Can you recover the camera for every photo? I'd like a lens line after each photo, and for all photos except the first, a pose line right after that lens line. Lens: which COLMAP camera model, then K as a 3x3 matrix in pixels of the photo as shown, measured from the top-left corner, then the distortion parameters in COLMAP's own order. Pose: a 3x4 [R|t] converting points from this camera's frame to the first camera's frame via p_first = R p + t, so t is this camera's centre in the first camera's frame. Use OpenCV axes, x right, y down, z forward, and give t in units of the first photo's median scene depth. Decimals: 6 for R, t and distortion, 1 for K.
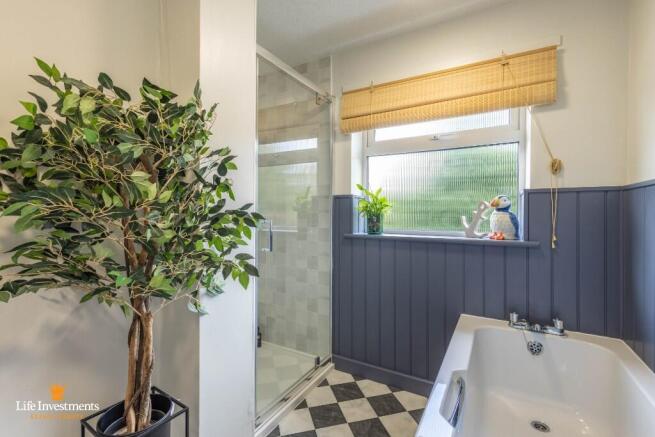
lens RADIAL K [[301.2, 0, 329.3], [0, 301.2, 213.9], [0, 0, 1]] dist [0.008061, -0.000198]
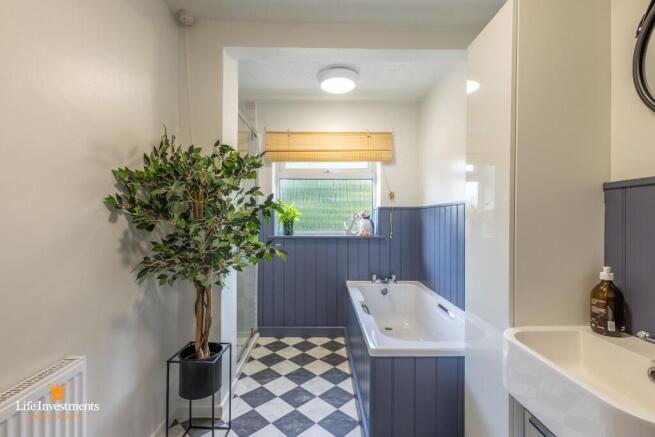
lens RADIAL K [[301.2, 0, 327.0], [0, 301.2, 217.4], [0, 0, 1]] dist [0.008061, -0.000198]
pose [[0.862455, 0.000764, 0.506133, -0.504807], [0.003510, 0.999966, -0.007490, -0.004986], [-0.506122, 0.008236, 0.862423, -0.385024]]
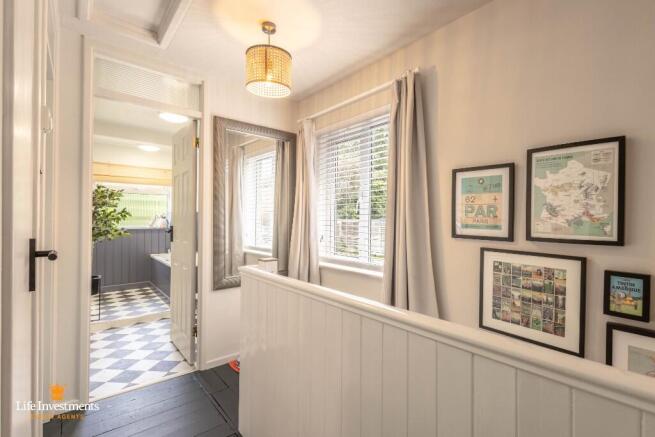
lens RADIAL K [[301.2, 0, 332.2], [0, 301.2, 219.2], [0, 0, 1]] dist [0.008061, -0.000198]
pose [[0.329969, -0.004243, 0.943982, -1.733529], [-0.001454, 0.999986, 0.005003, -0.016799], [-0.943991, -0.003024, 0.329959, -1.602795]]
